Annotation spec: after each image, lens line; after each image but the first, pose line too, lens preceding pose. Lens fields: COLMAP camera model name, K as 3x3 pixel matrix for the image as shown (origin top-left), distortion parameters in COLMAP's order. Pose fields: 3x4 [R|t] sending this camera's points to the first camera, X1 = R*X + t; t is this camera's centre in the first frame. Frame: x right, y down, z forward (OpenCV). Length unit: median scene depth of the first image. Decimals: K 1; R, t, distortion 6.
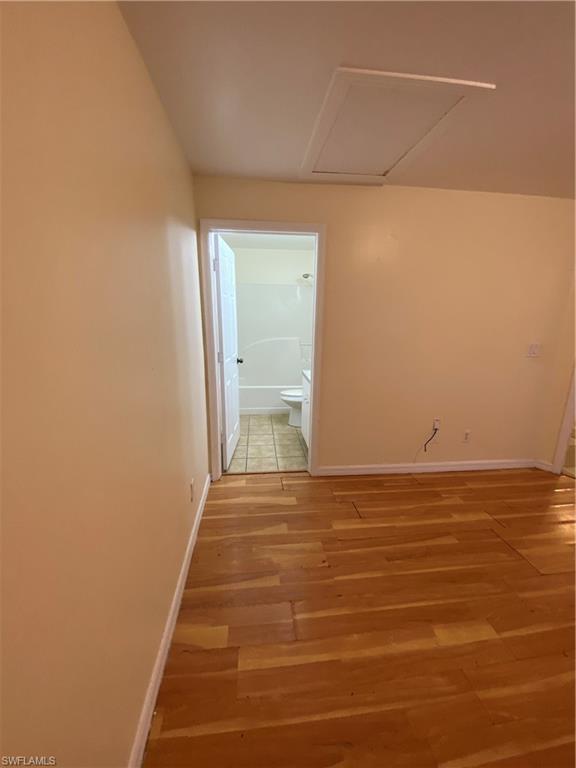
lens RADIAL K [[308.8, 0, 289.8], [0, 308.8, 380.1], [0, 0, 1]] dist [-0.020019, -0.000404]
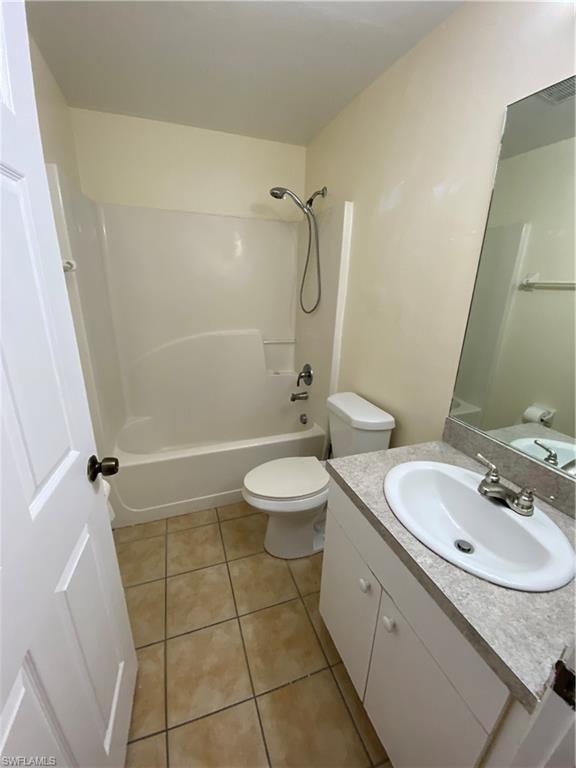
lens RADIAL K [[308.8, 0, 289.8], [0, 308.8, 380.1], [0, 0, 1]] dist [-0.020019, -0.000404]
pose [[0.969488, -0.059639, 0.237775, -0.060560], [0.036169, 0.994139, 0.101878, -0.132950], [-0.242458, -0.090169, 0.965963, 0.633146]]
